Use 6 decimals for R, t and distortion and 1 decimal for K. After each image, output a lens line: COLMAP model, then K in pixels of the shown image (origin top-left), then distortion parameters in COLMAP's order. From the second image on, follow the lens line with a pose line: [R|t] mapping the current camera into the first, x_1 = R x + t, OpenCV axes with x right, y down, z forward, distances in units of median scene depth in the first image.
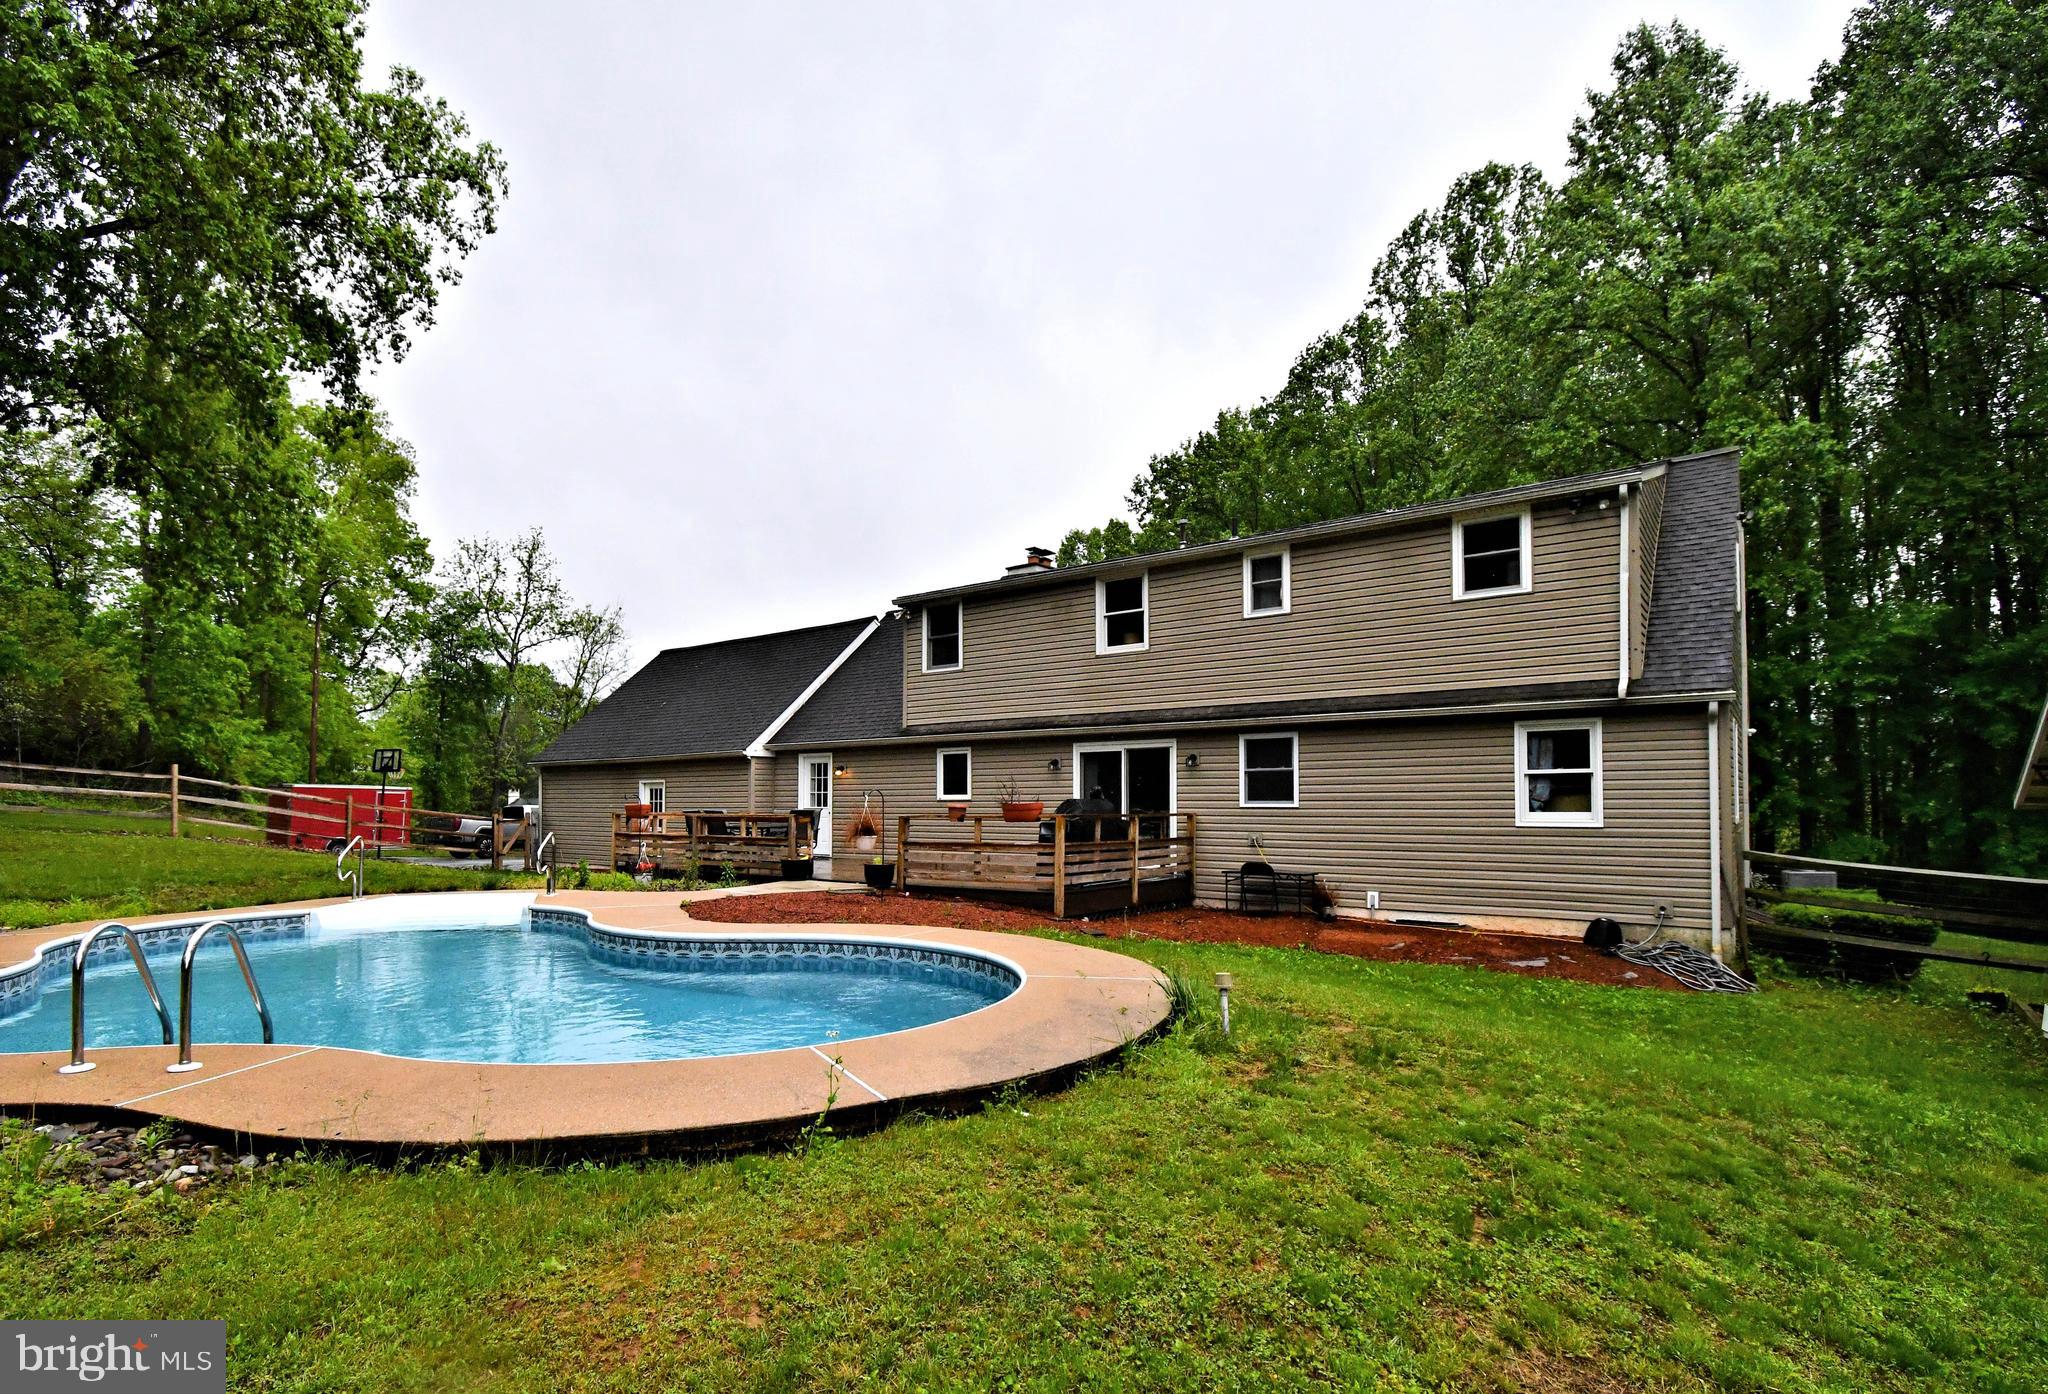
lens RADIAL K [[1050.8, 0, 1001.2], [0, 1050.8, 739.2], [0, 0, 1]] dist [-0.002195, -0.005403]
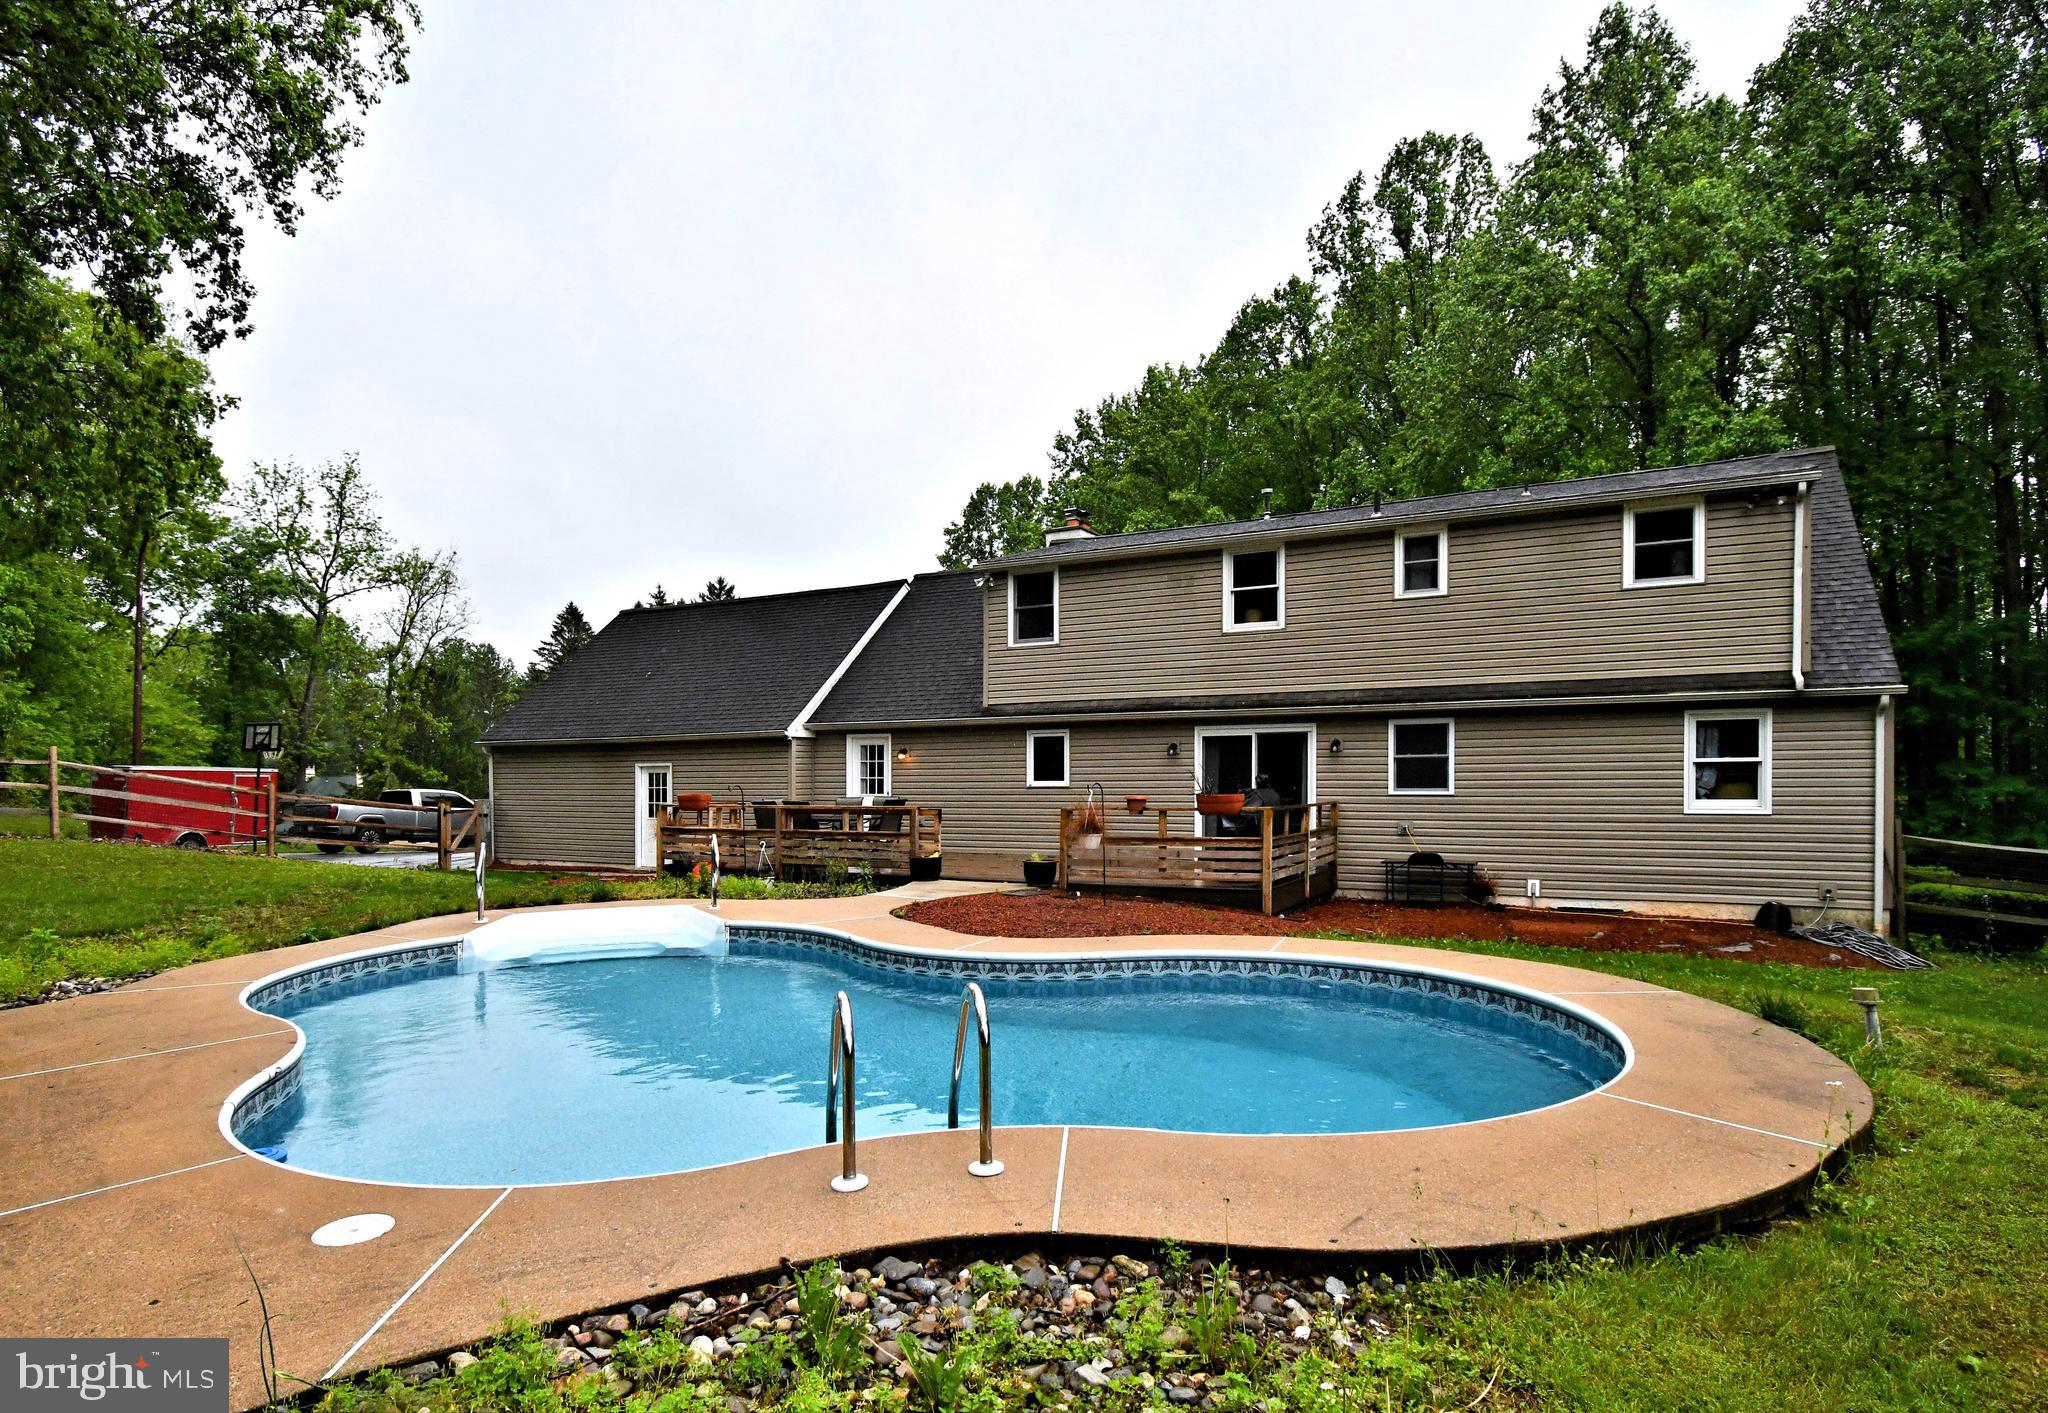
lens RADIAL K [[1115.1, 0, 1089.6], [0, 1115.1, 764.4], [0, 0, 1]] dist [-0.002730, -0.002677]
pose [[0.980556, -0.002172, 0.196228, -0.201926], [-0.007559, 0.998779, 0.048827, -0.009359], [-0.196095, -0.049361, 0.979342, 0.038065]]
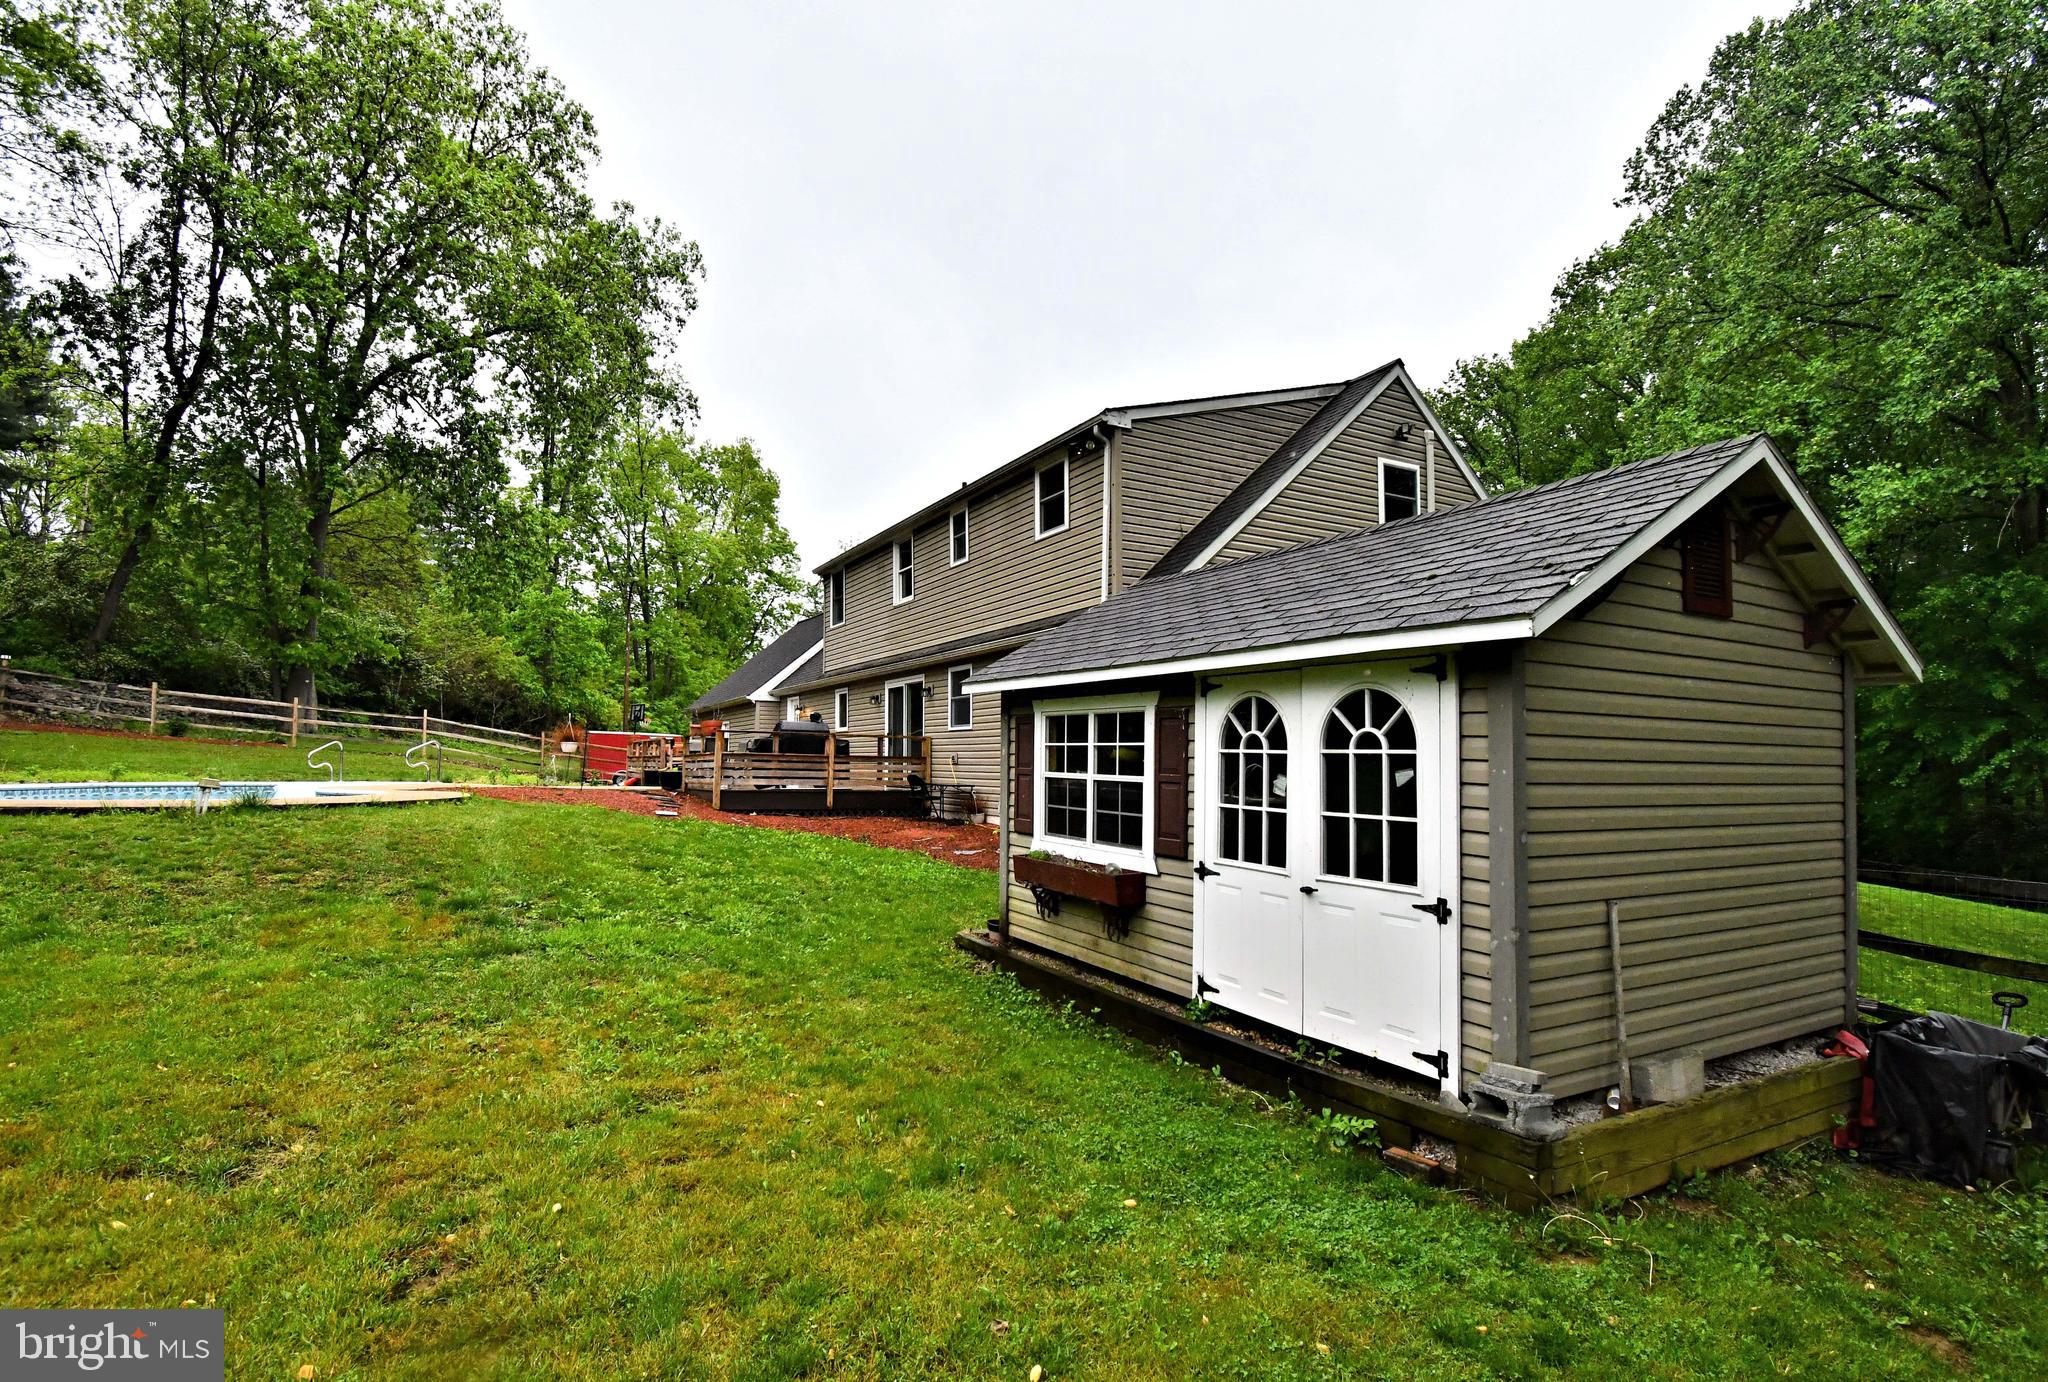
lens RADIAL K [[1002.2, 0, 1042.7], [0, 1002.2, 705.4], [0, 0, 1]] dist [-0.002331, -0.009012]
pose [[0.926268, -0.013500, -0.376623, 0.616504], [0.013515, 0.999905, -0.002602, 0.034763], [0.376622, -0.002680, 0.926363, 0.001366]]
